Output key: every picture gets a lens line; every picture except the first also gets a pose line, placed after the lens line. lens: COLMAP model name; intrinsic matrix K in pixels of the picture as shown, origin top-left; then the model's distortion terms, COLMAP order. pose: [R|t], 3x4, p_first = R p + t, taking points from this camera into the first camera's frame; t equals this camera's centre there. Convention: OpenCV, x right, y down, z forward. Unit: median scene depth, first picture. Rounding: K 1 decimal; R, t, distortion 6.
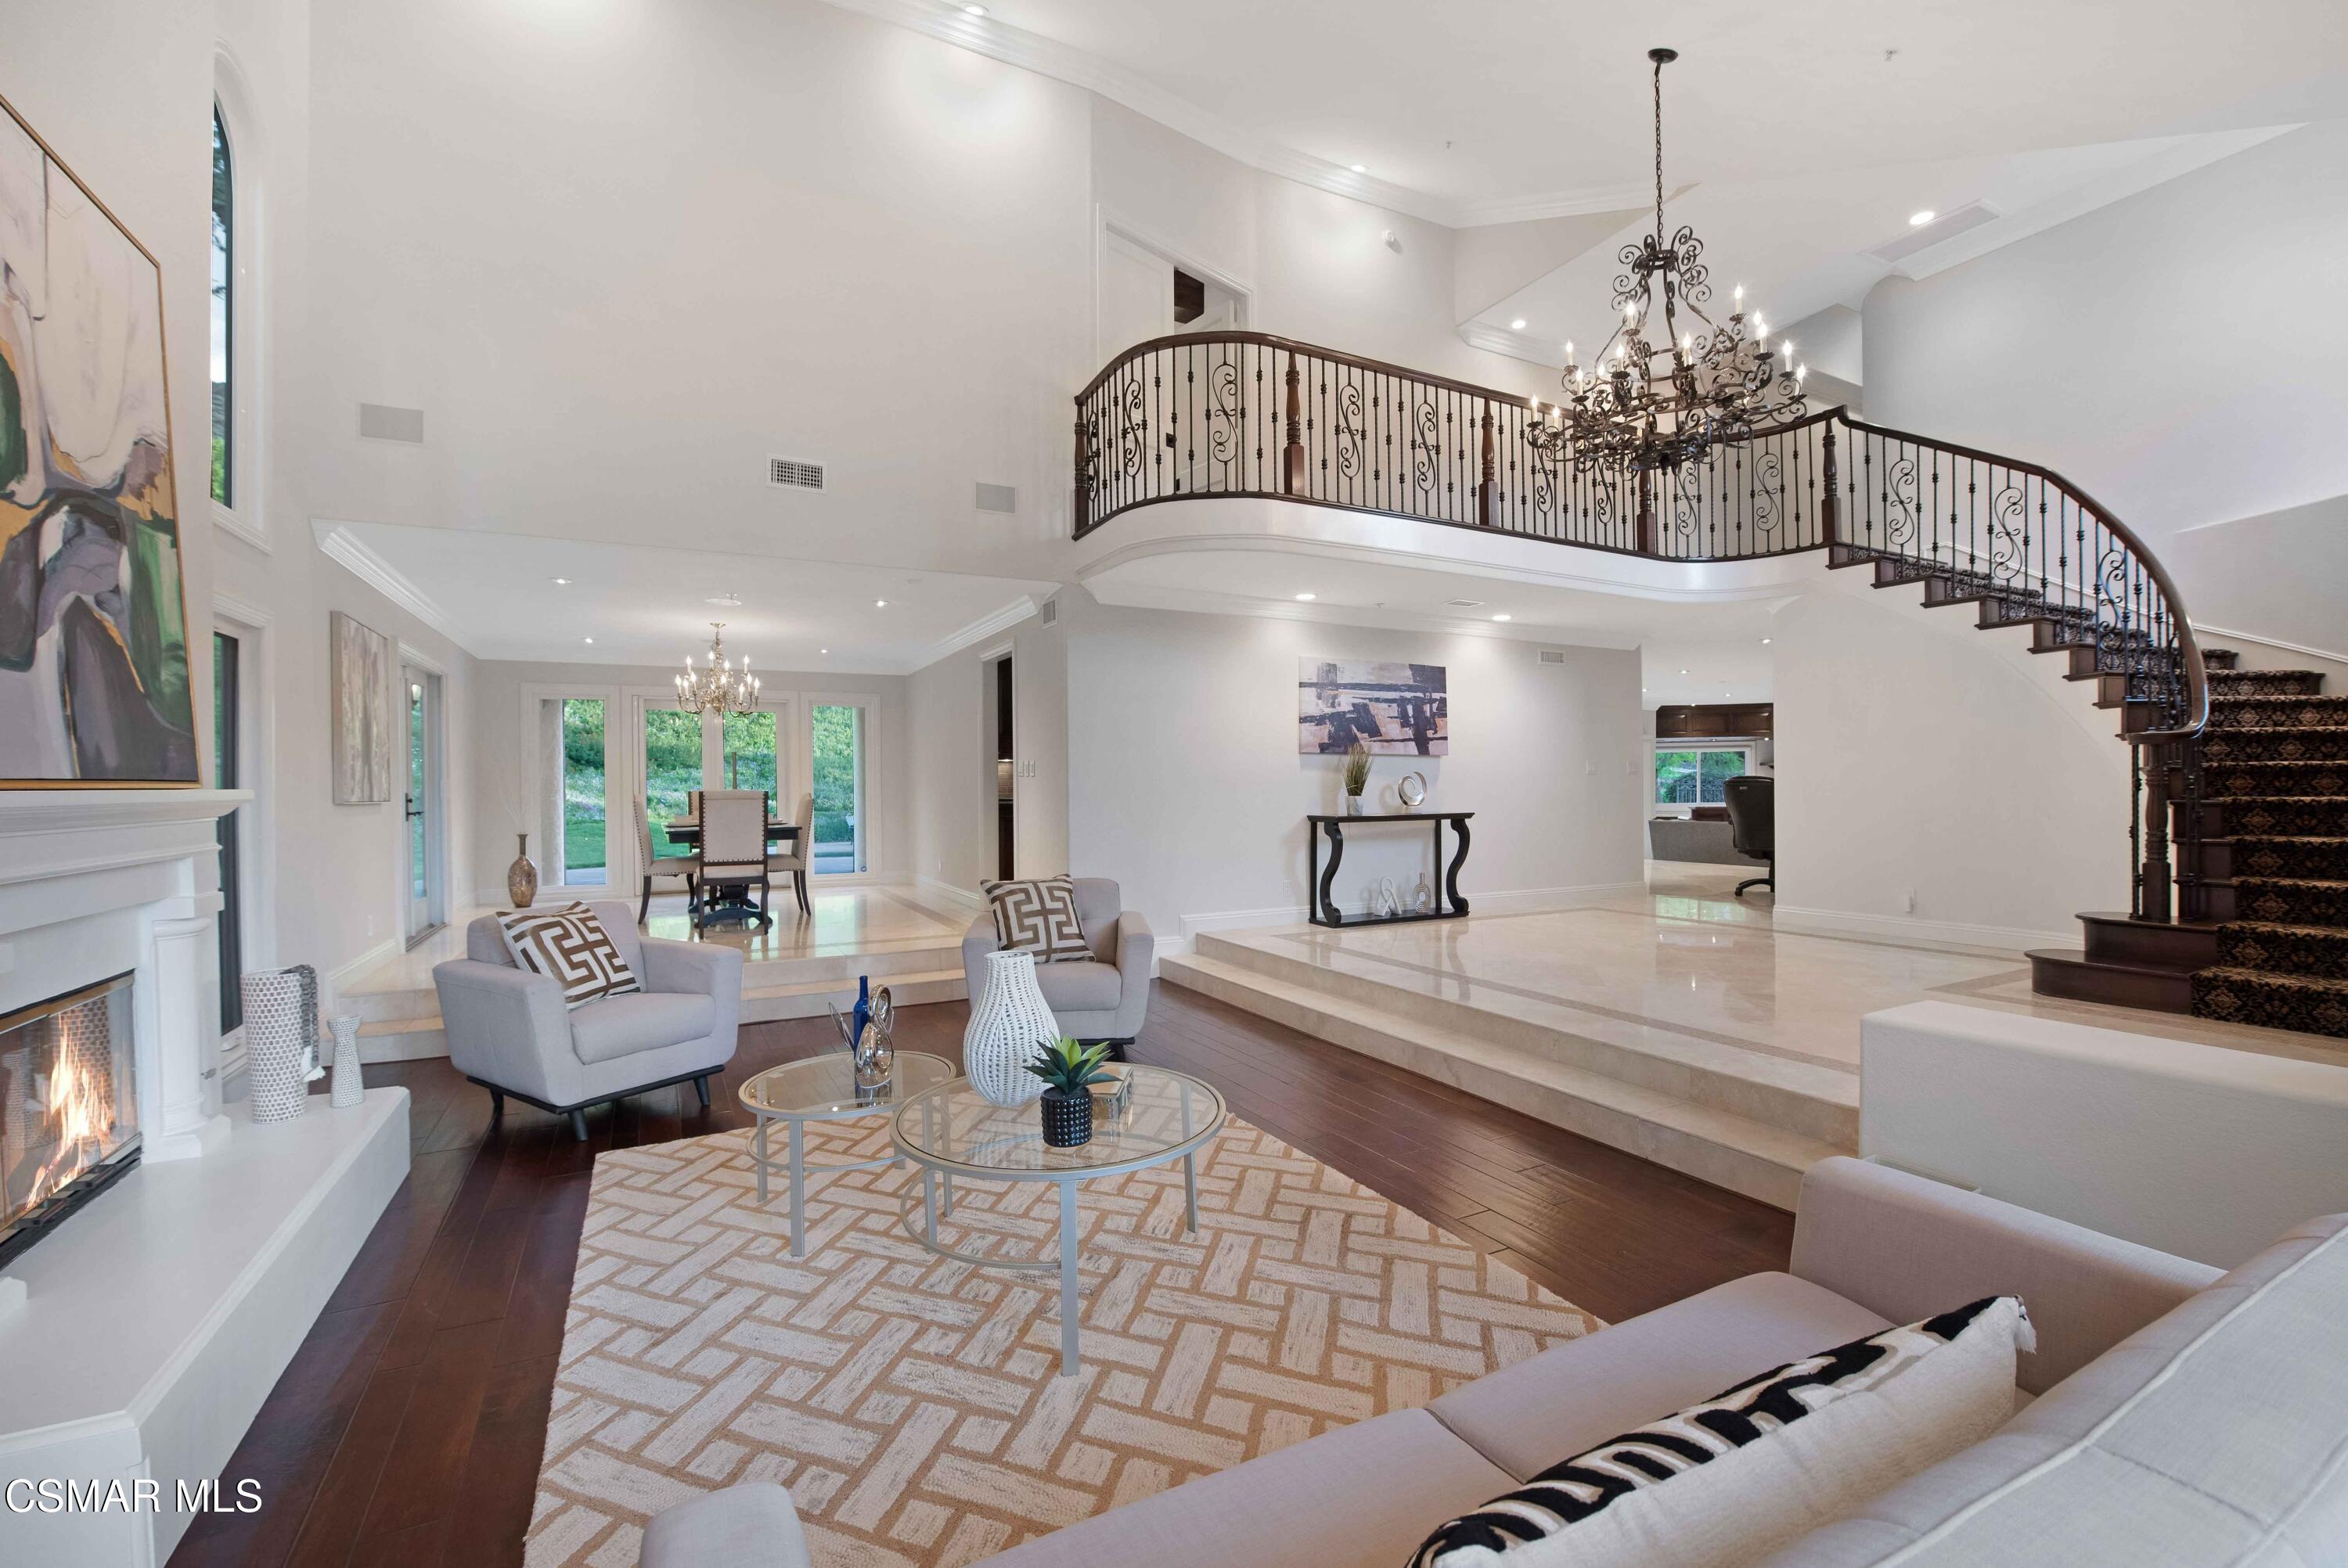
lens RADIAL K [[970.0, 0, 1191.4], [0, 970.0, 795.9], [0, 0, 1]] dist [-0.018924, -0.000481]
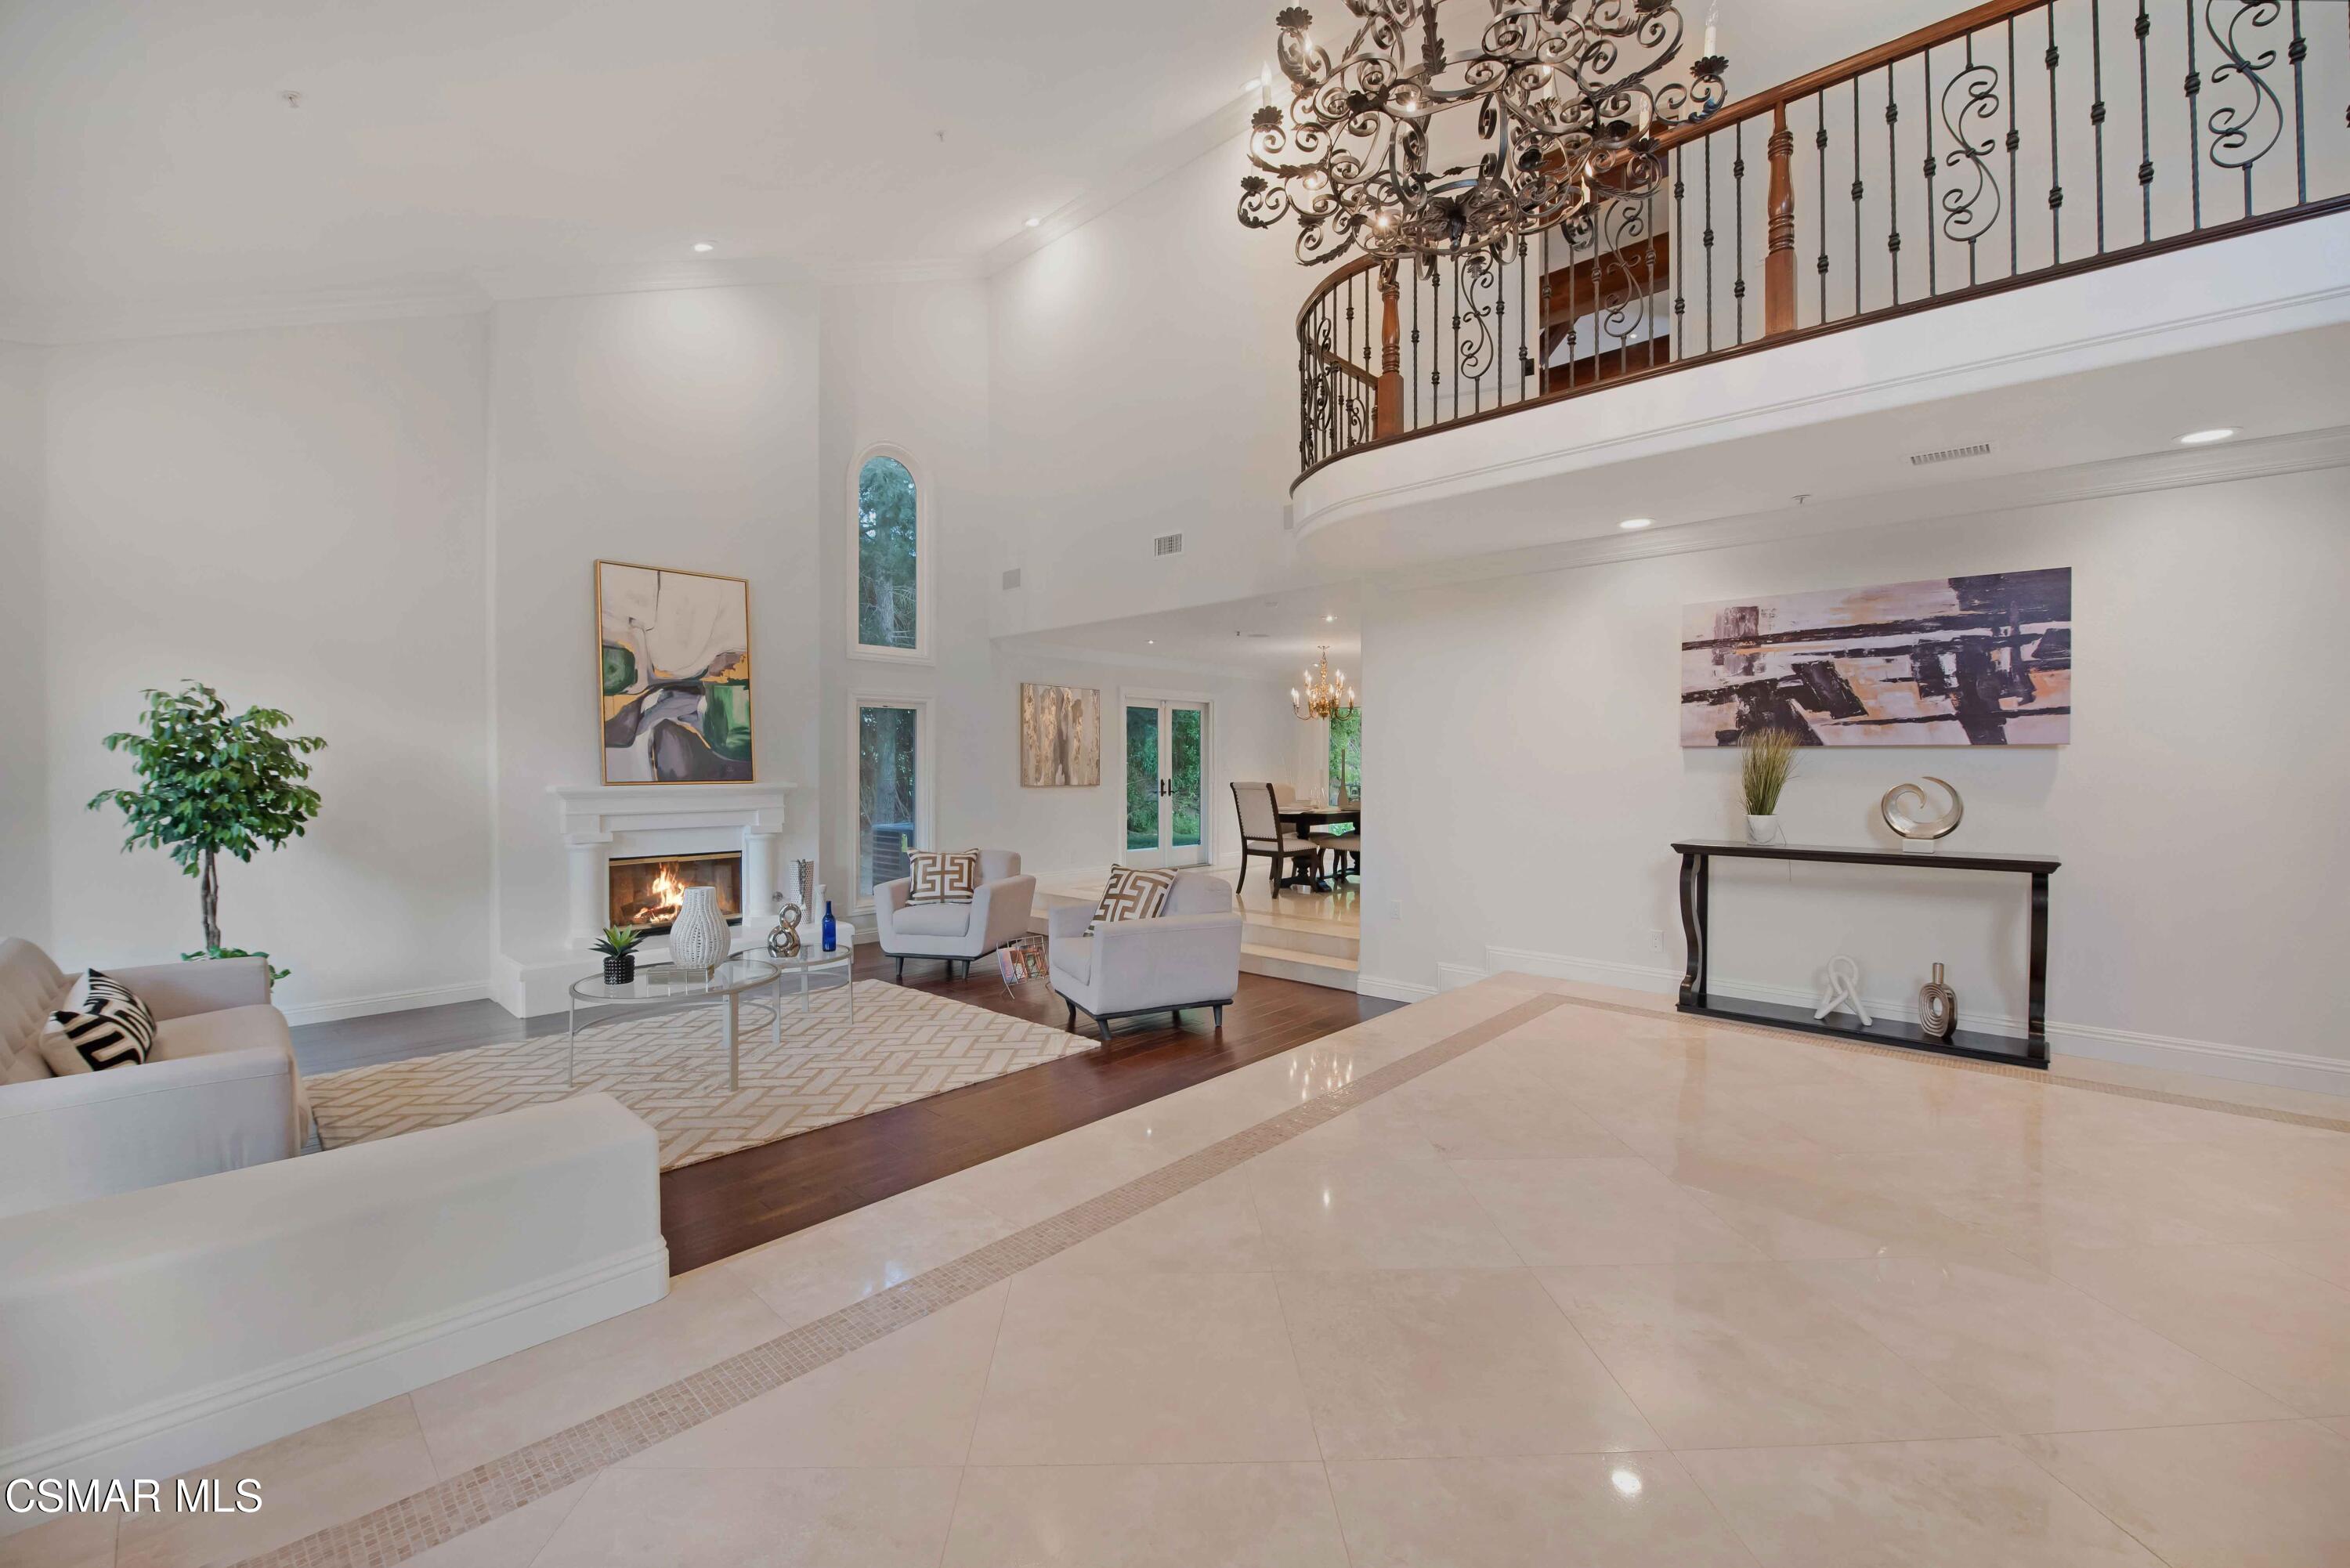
lens RADIAL K [[971.4, 0, 1220.2], [0, 971.4, 783.8], [0, 0, 1]] dist [-0.010367, 0.000127]
pose [[0.334459, 0.028724, -0.941973, 0.637408], [-0.013106, 0.999580, 0.025828, -0.031341], [0.942319, 0.003707, 0.334695, 0.459626]]
